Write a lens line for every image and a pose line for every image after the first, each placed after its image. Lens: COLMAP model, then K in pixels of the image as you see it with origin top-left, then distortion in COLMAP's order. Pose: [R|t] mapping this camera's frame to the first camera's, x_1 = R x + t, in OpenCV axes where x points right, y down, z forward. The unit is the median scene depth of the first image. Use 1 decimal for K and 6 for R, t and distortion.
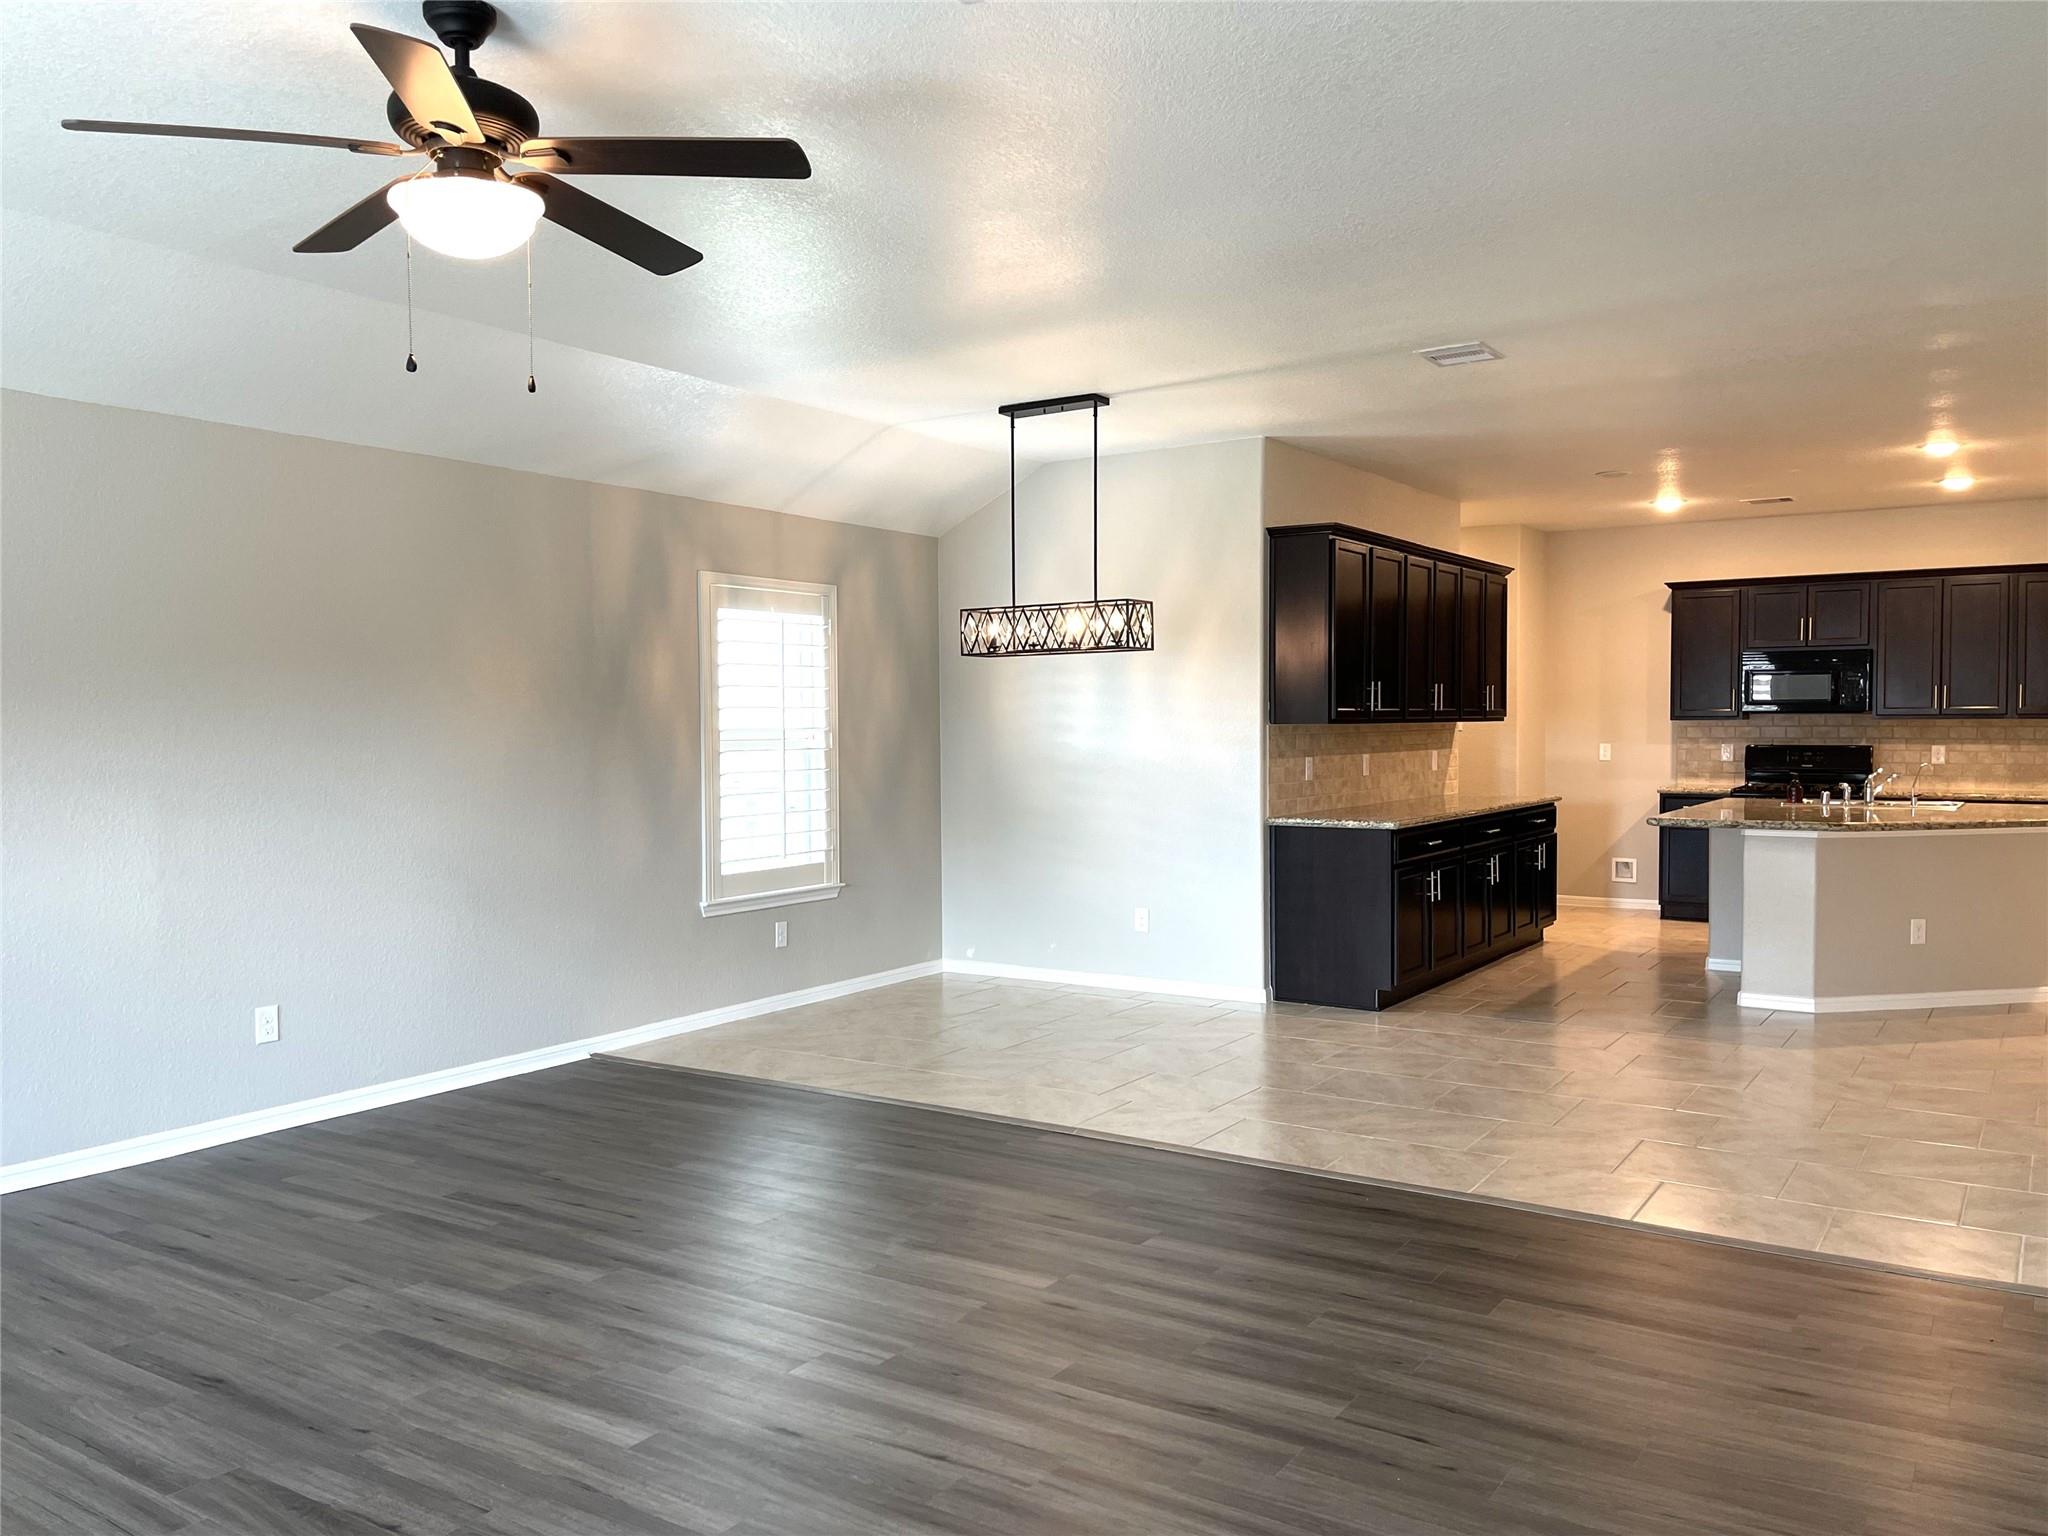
lens RADIAL K [[1580.6, 0, 1024.0], [0, 1580.6, 768.0], [0, 0, 1]] dist [0.050947, -0.063396]
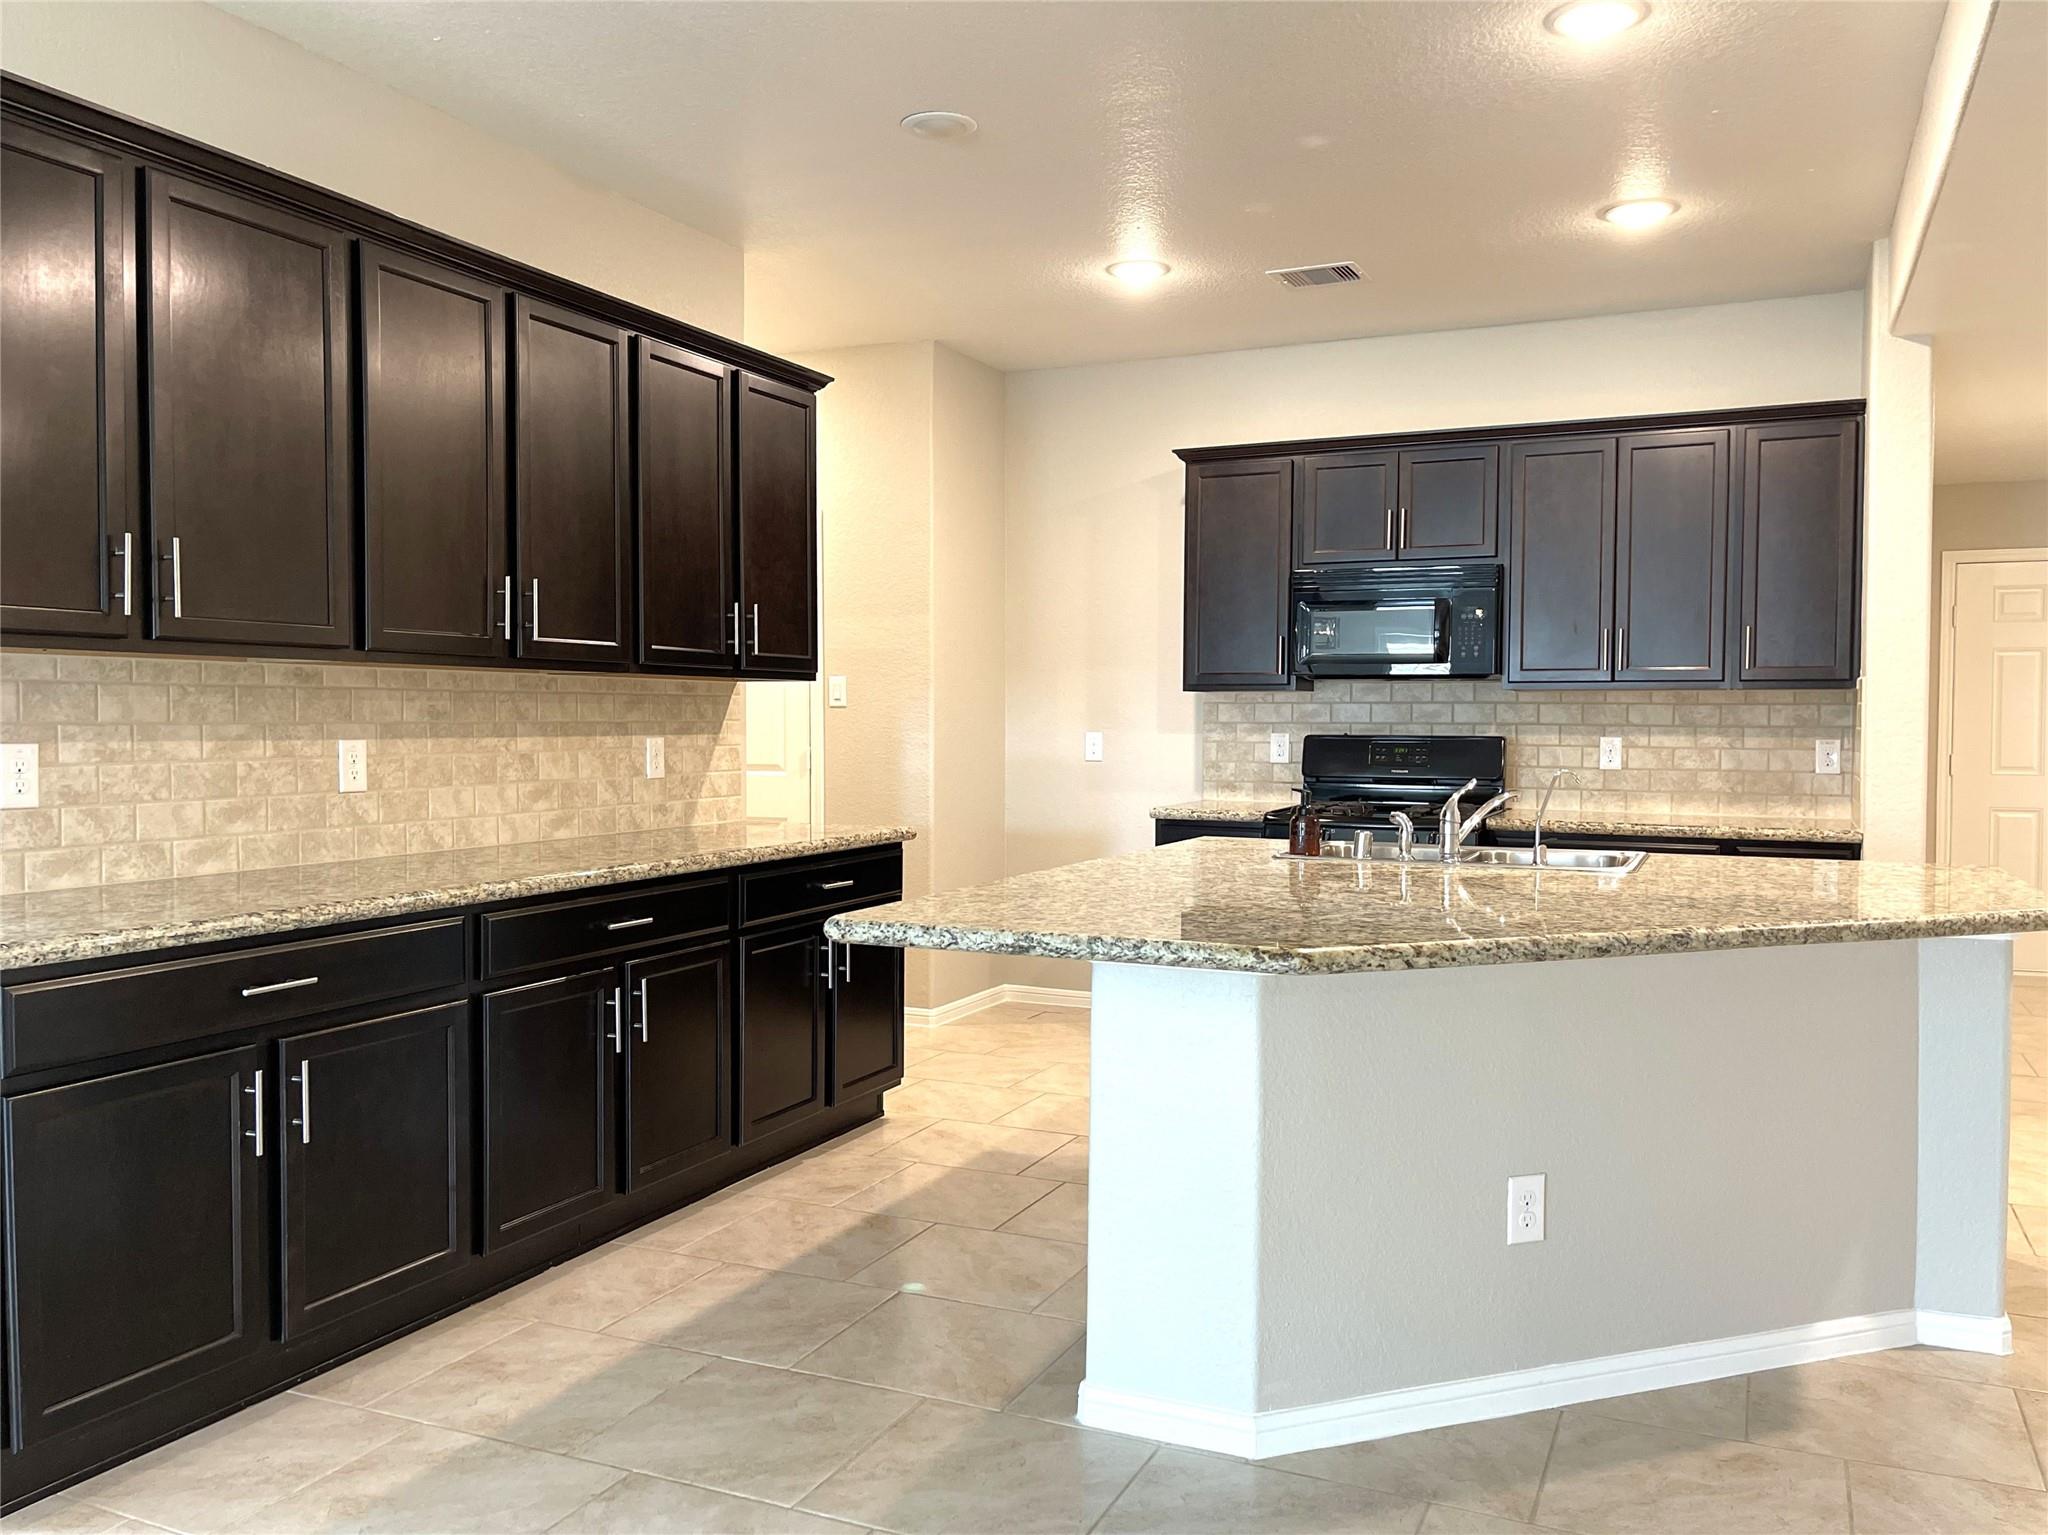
lens RADIAL K [[1611.0, 0, 1037.1], [0, 1611.0, 776.6], [0, 0, 1]] dist [0.057534, -0.059168]
pose [[0.986733, 0.004333, 0.162292, 0.278092], [-0.005192, 0.999975, 0.004868, -0.001709], [-0.162267, -0.005646, 0.986731, 0.463905]]
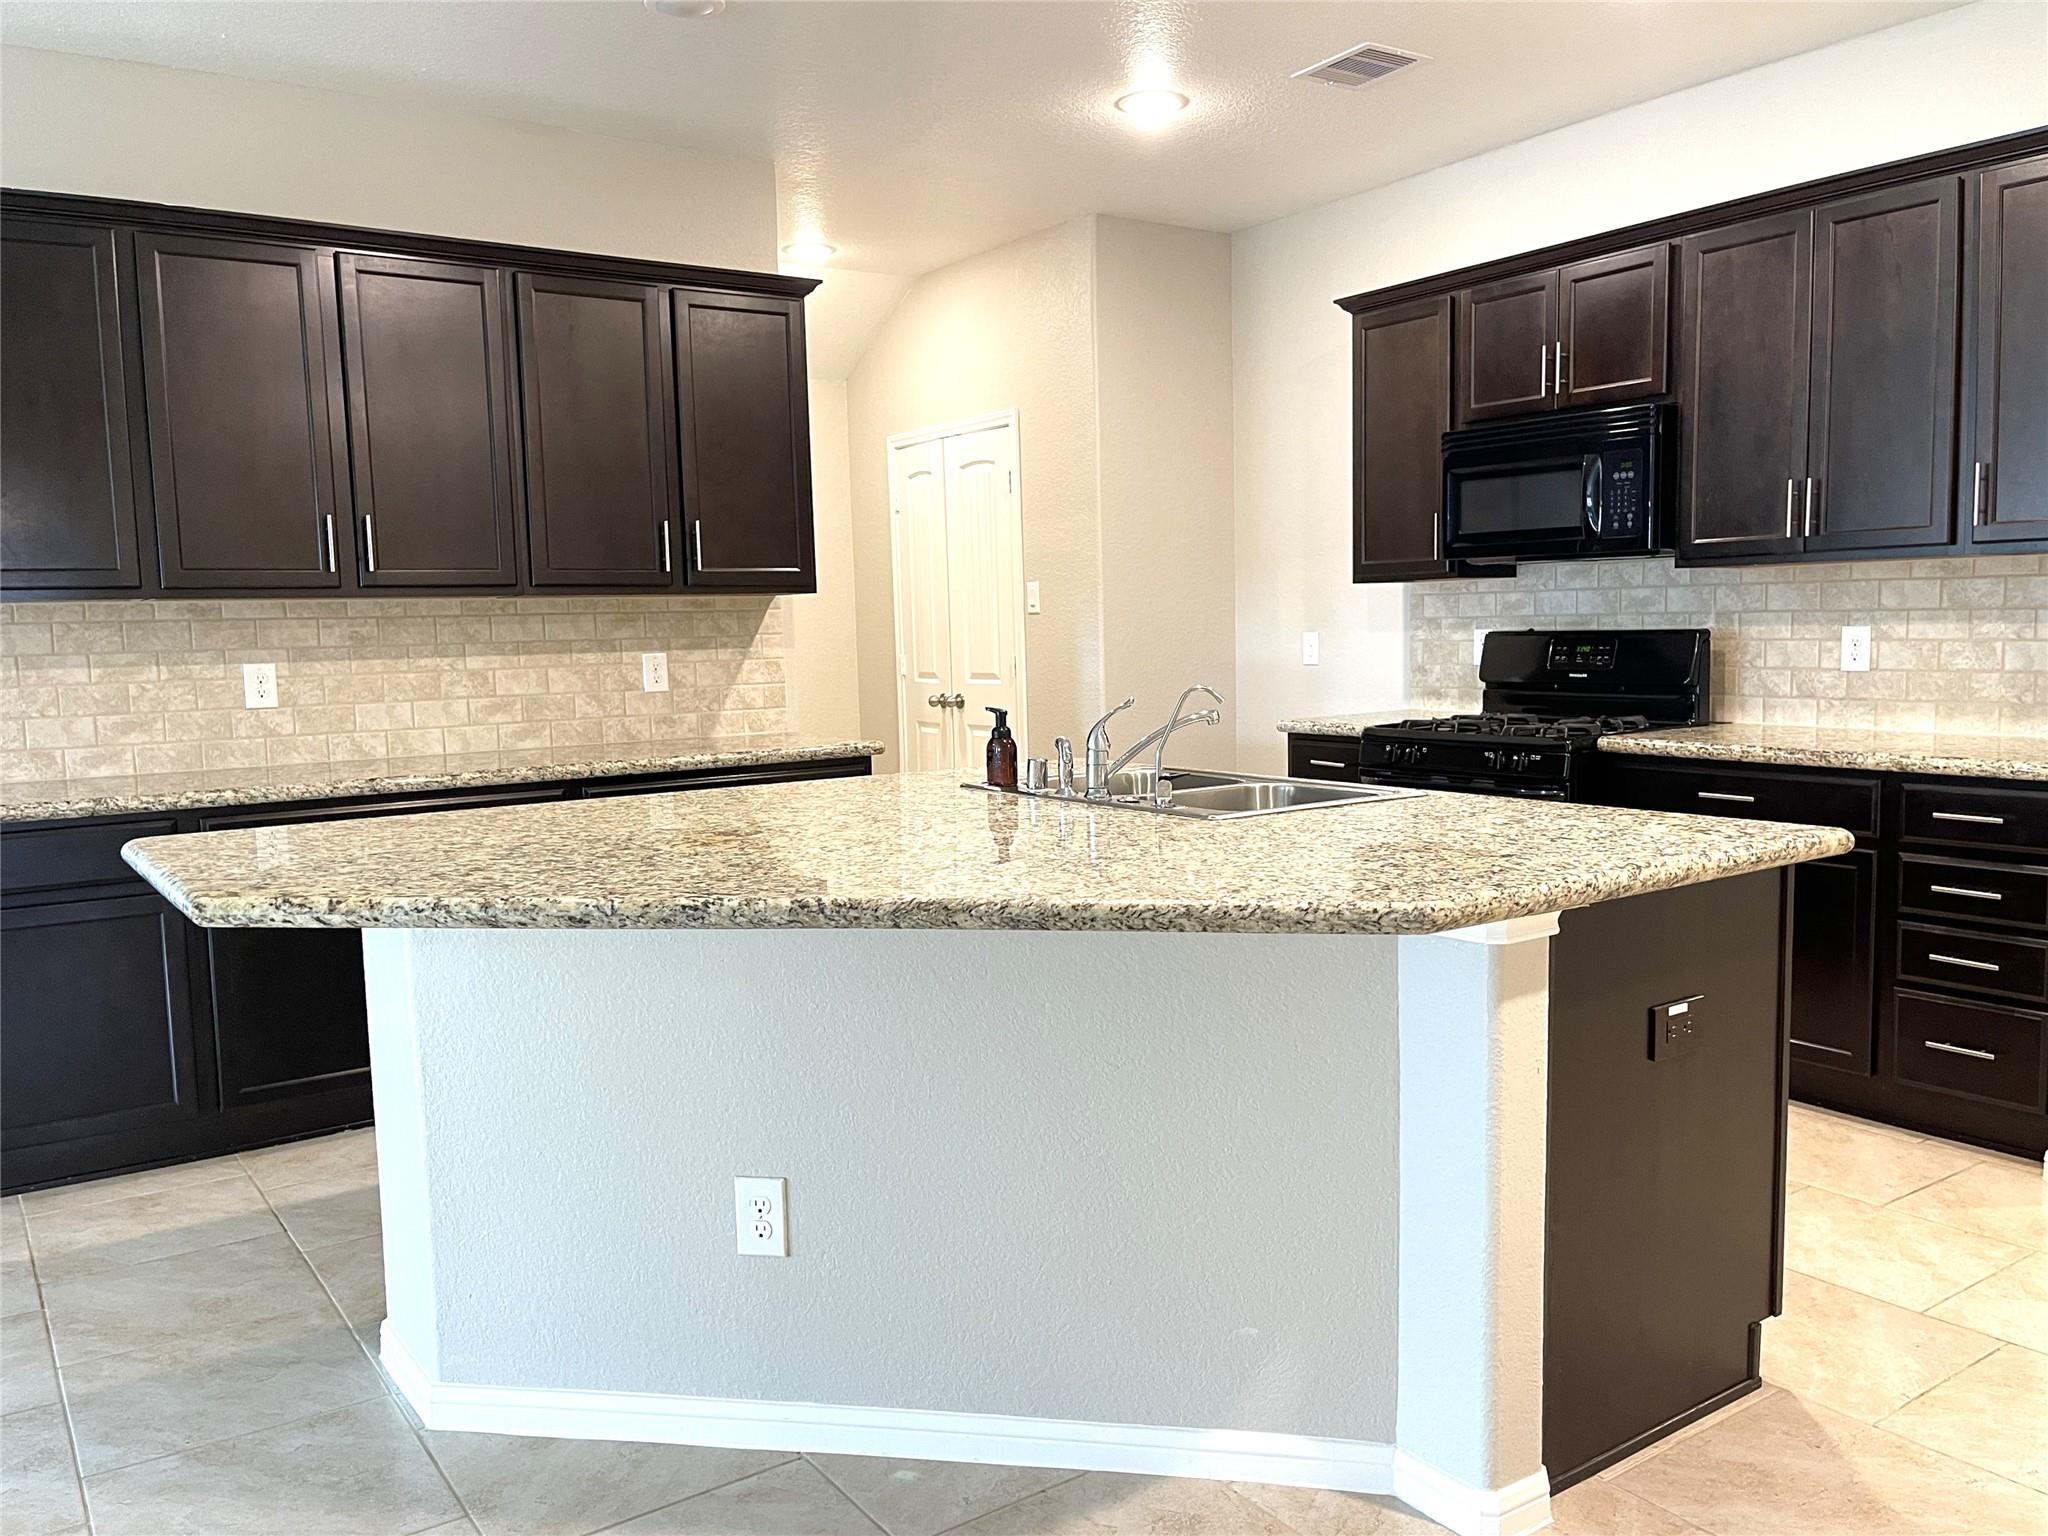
lens RADIAL K [[1594.3, 0, 1025.6], [0, 1594.3, 785.9], [0, 0, 1]] dist [0.060891, -0.078169]
pose [[0.930493, 0.021362, -0.365686, 0.530768], [0.007061, 0.997067, 0.076211, -0.006207], [0.366242, -0.073496, 0.927613, 0.529441]]
